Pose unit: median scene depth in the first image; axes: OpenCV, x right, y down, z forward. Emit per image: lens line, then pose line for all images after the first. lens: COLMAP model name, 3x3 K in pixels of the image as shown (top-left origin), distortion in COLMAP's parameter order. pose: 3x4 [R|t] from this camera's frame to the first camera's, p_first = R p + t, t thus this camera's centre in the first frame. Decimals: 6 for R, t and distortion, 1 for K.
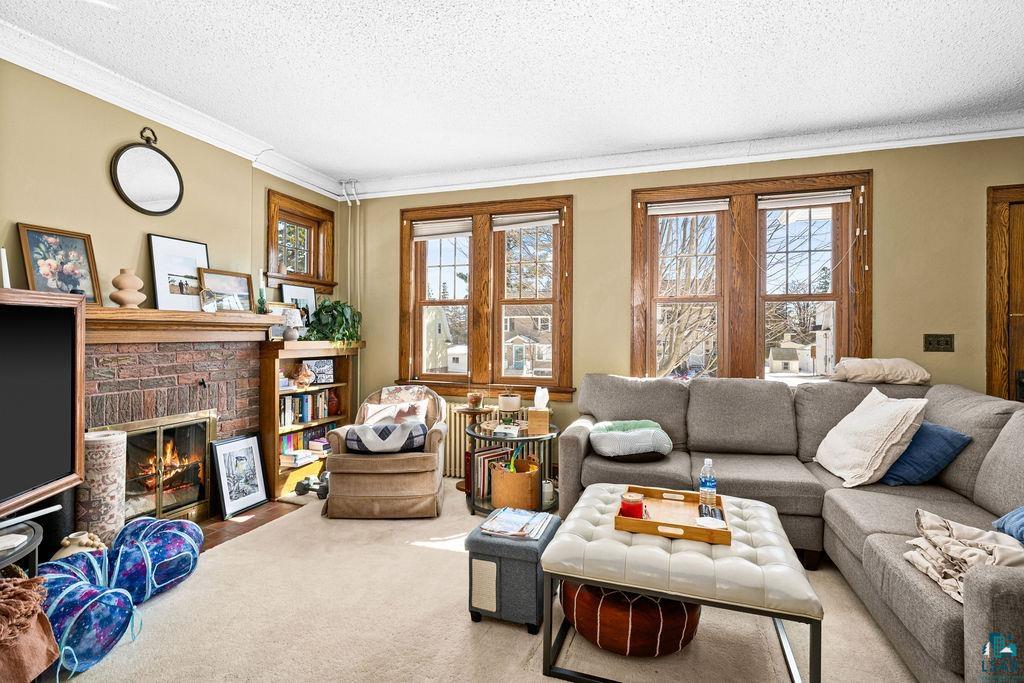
lens RADIAL K [[492.7, 0, 512.0], [0, 492.7, 341.5], [0, 0, 1]] dist [0.000872, 0.000266]
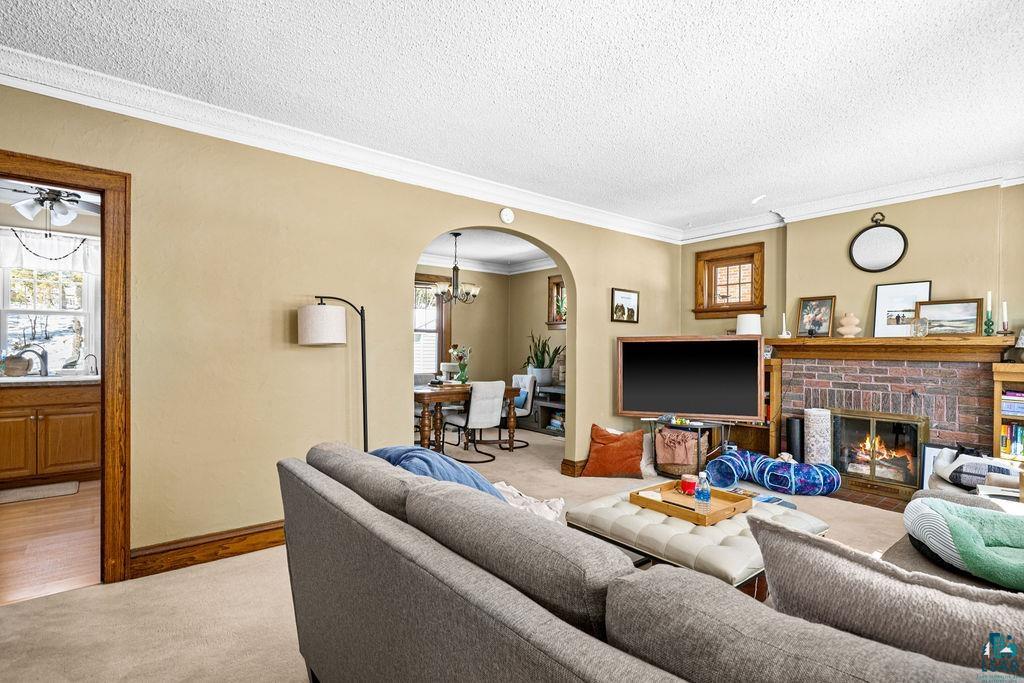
lens RADIAL K [[492.7, 0, 512.0], [0, 492.7, 341.5], [0, 0, 1]] dist [0.000872, 0.000266]
pose [[-0.520313, -0.012964, -0.853877, 1.069542], [-0.018682, 0.999818, -0.003796, -0.025689], [0.853771, 0.013977, -0.520460, 0.835369]]
